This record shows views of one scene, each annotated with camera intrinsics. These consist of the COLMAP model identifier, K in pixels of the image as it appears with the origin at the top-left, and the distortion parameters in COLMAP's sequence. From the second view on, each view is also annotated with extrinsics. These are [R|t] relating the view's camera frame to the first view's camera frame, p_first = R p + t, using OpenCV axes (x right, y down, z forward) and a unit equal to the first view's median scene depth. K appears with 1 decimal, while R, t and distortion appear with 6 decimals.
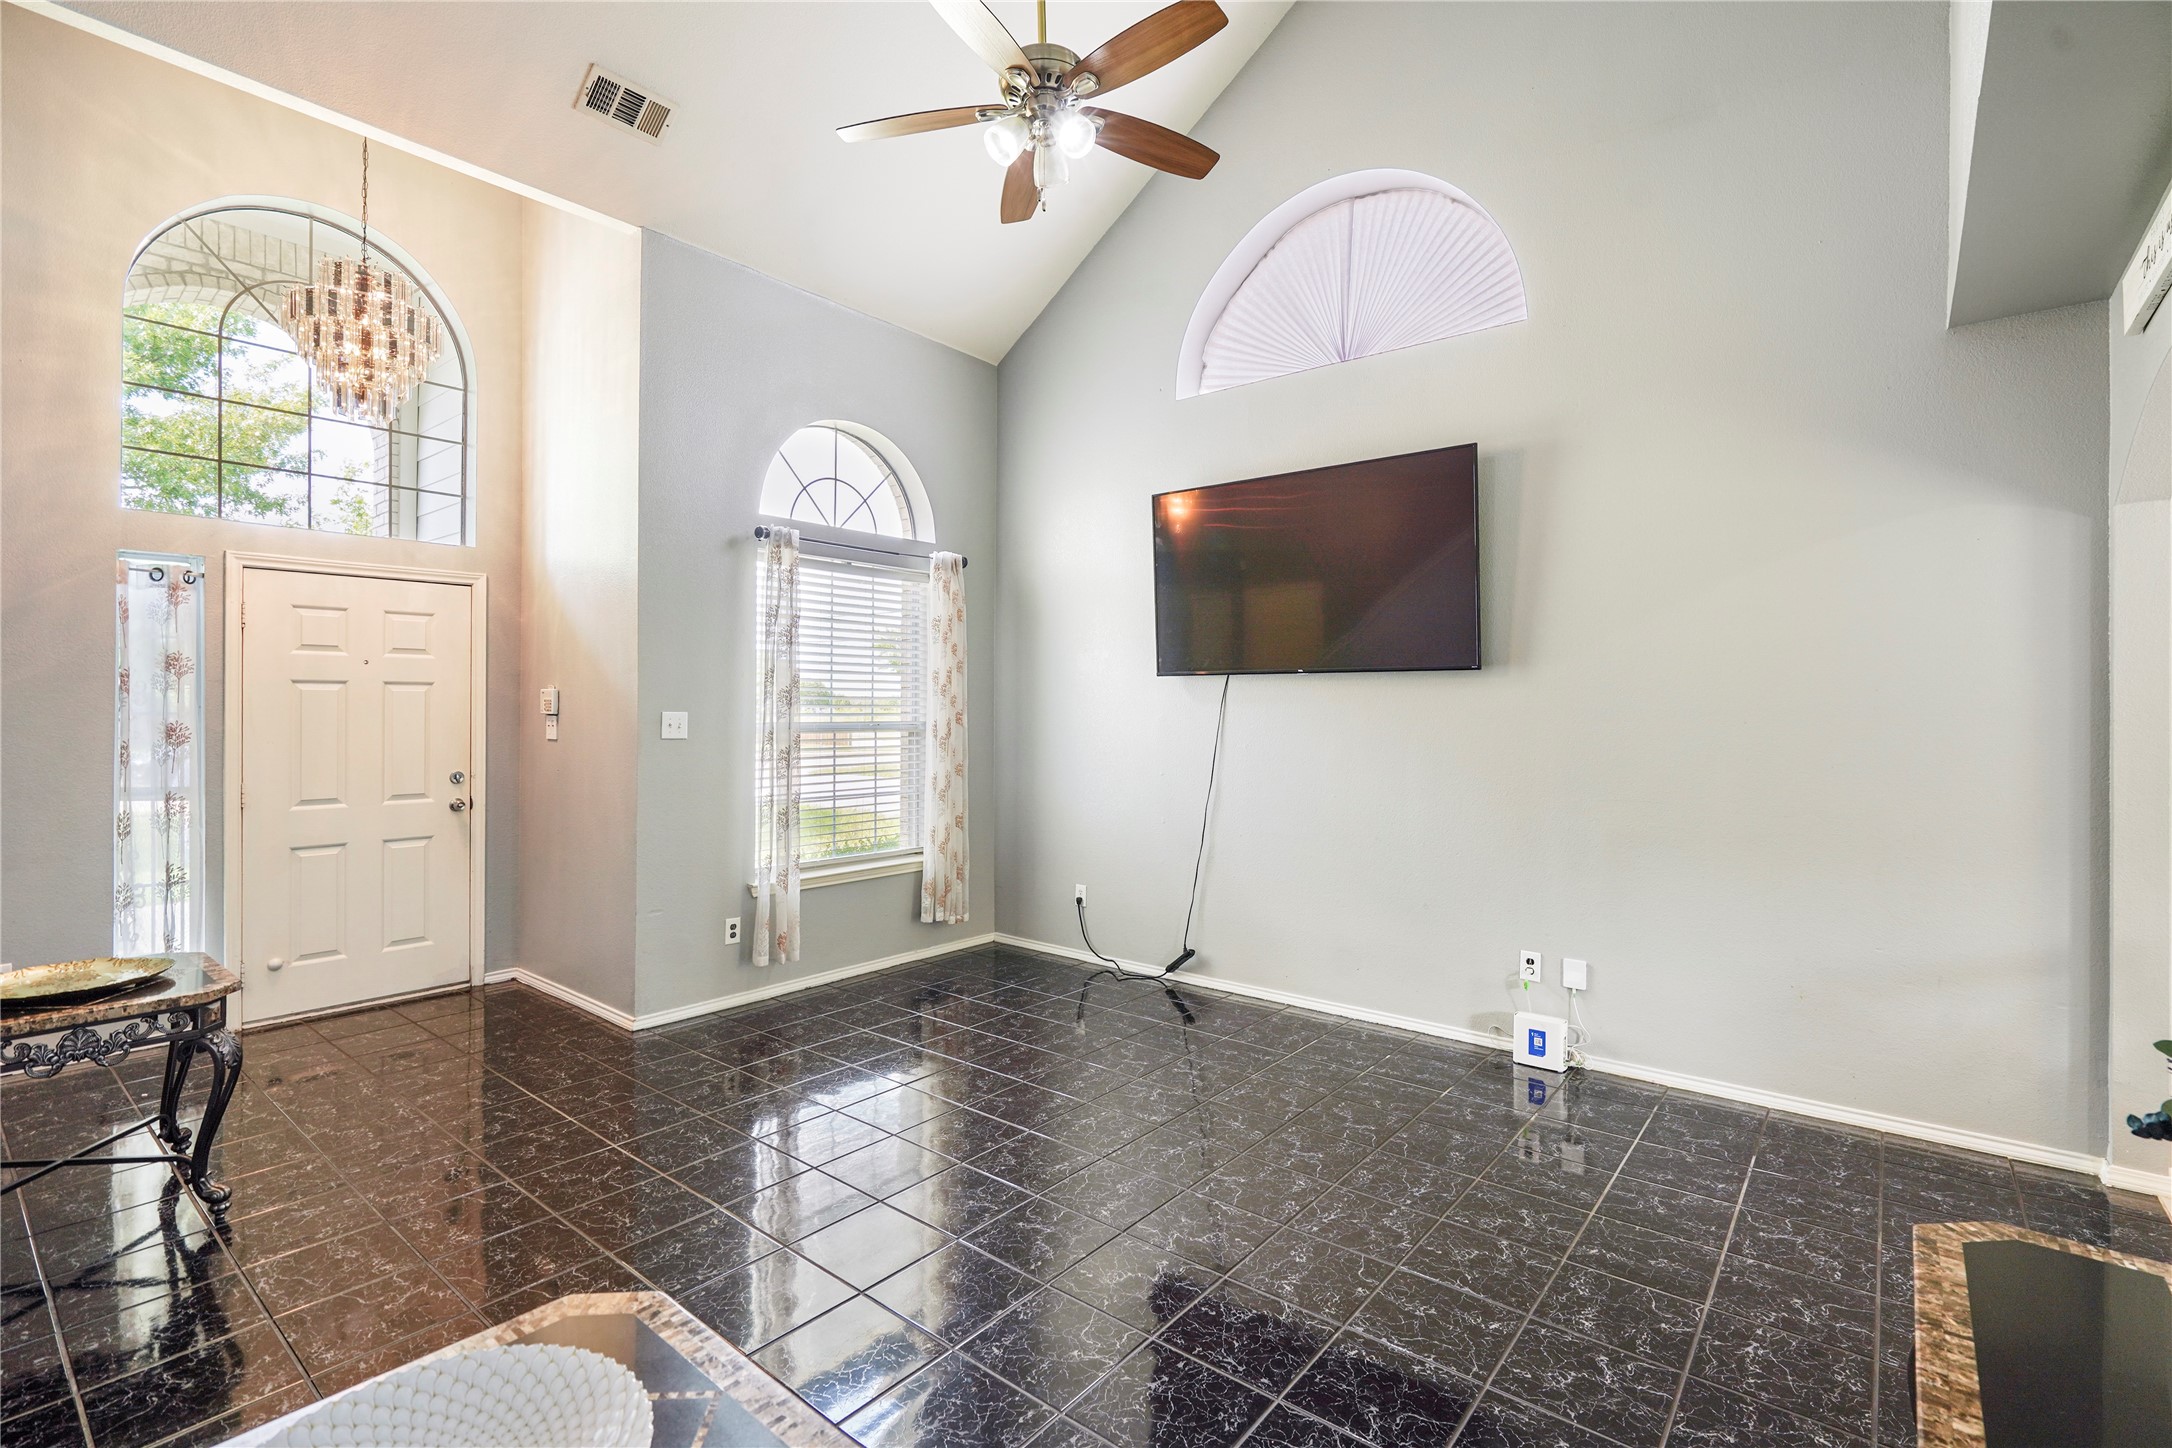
lens RADIAL K [[988.3, 0, 1095.7], [0, 988.3, 706.7], [0, 0, 1]] dist [-0.014227, 0.001646]
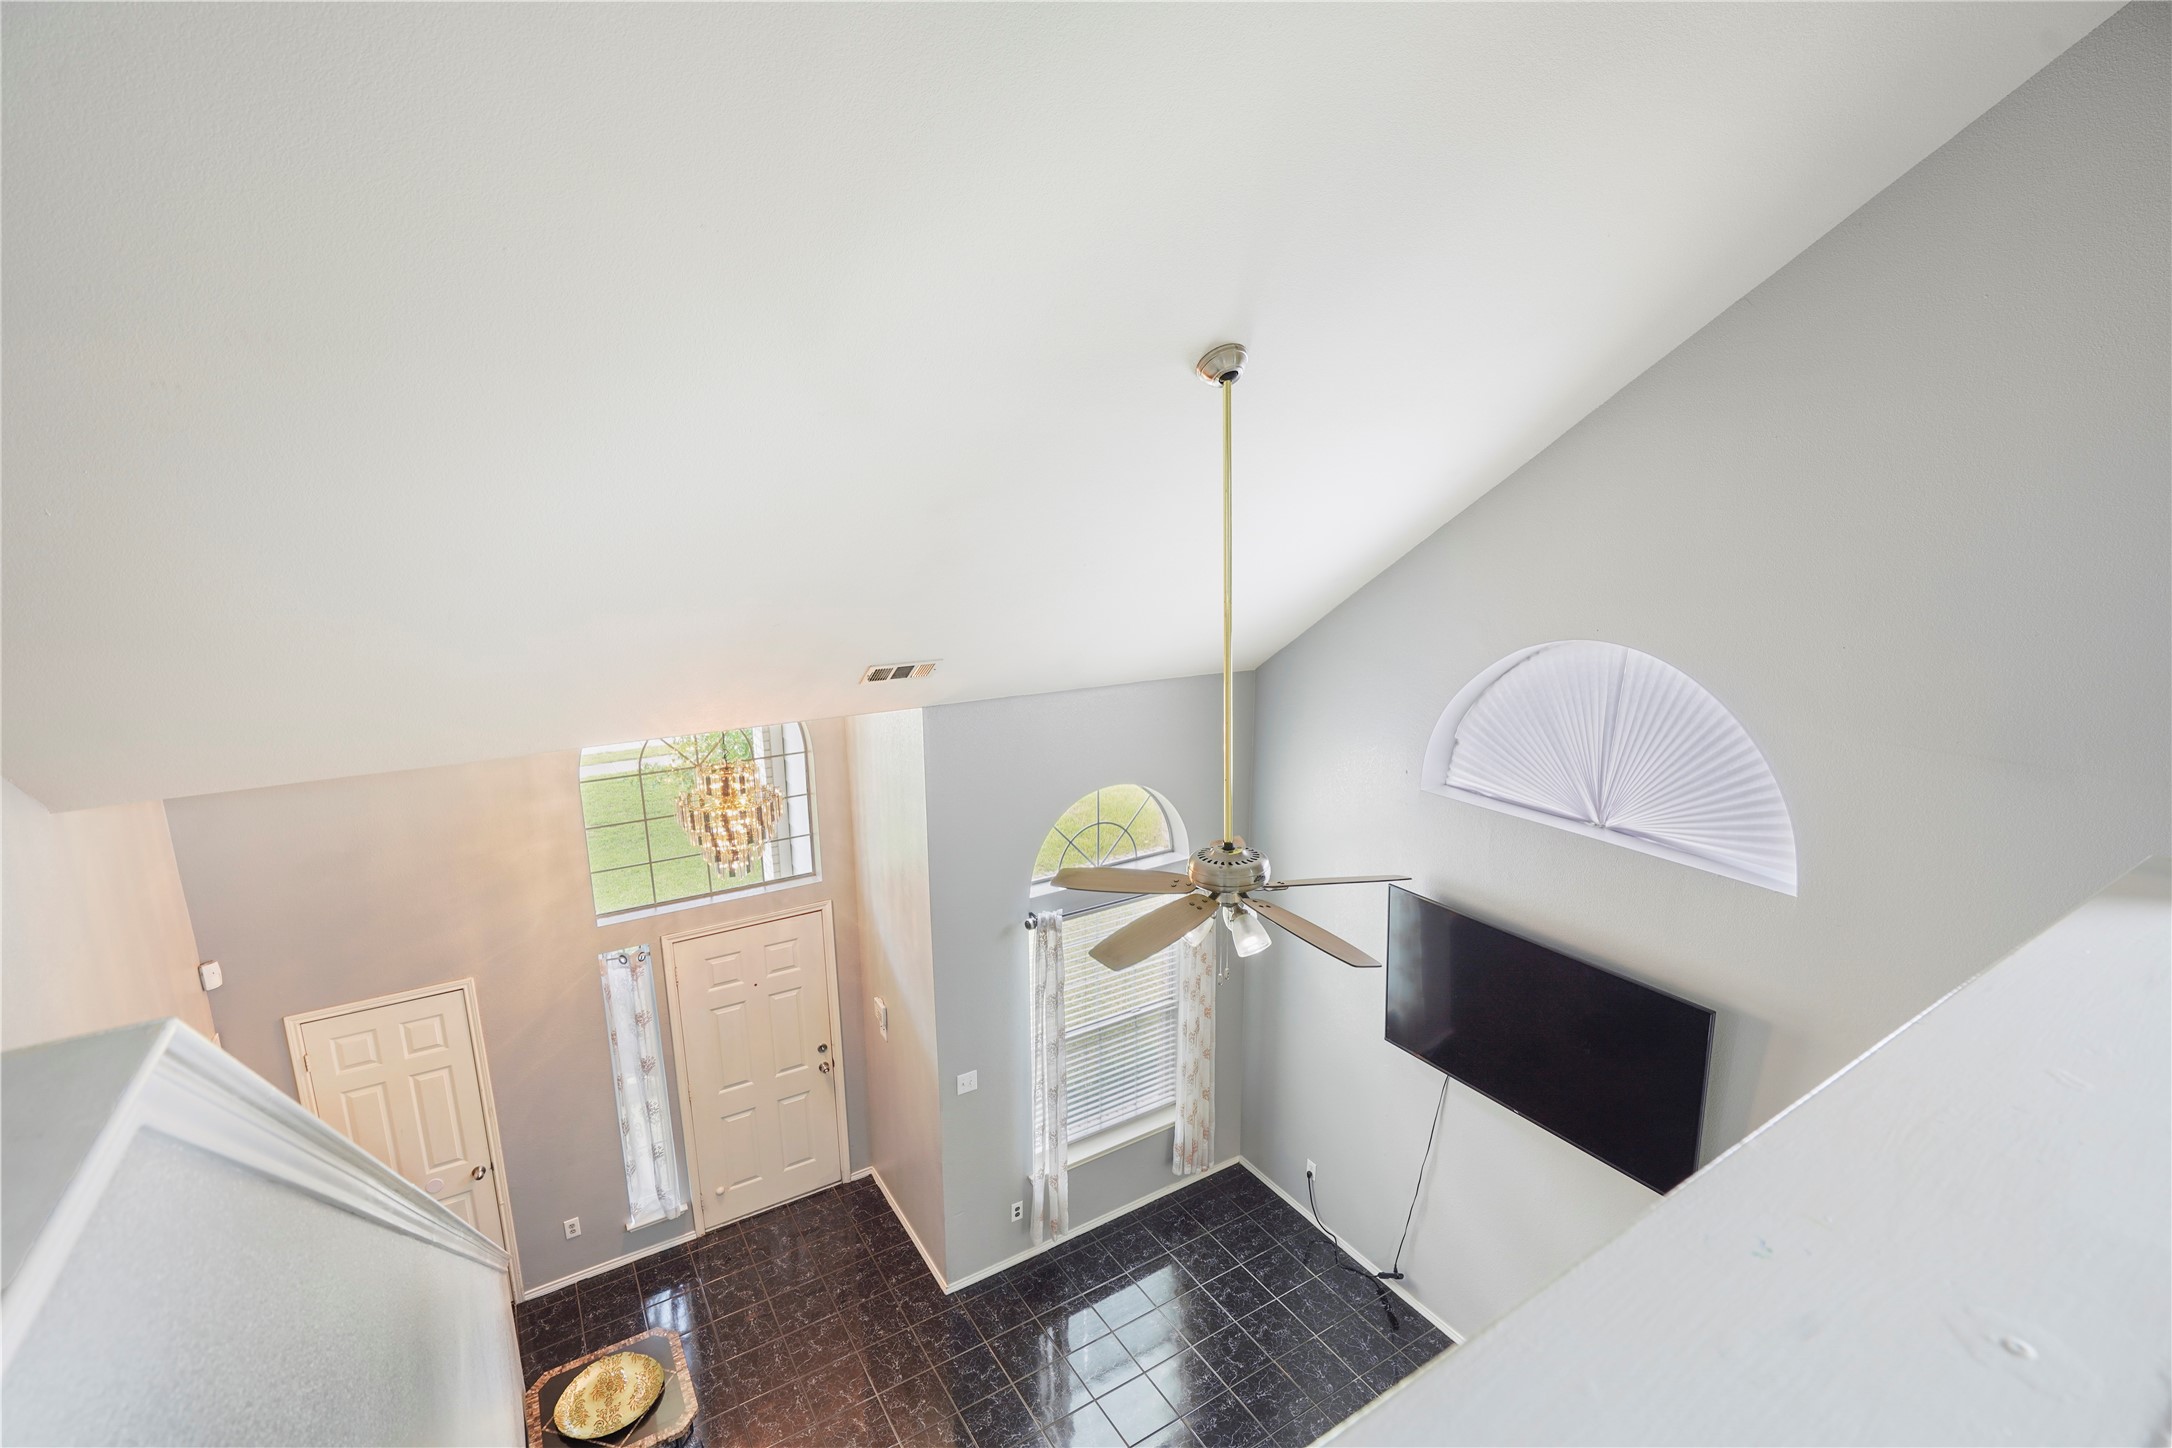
lens RADIAL K [[988.3, 0, 1092.3], [0, 988.3, 721.8], [0, 0, 1]] dist [-0.014227, 0.001646]
pose [[0.945447, 0.060954, -0.320022, 0.090325], [0.010439, 0.976167, 0.216768, -0.650472], [0.325608, -0.208284, 0.922278, -0.010618]]
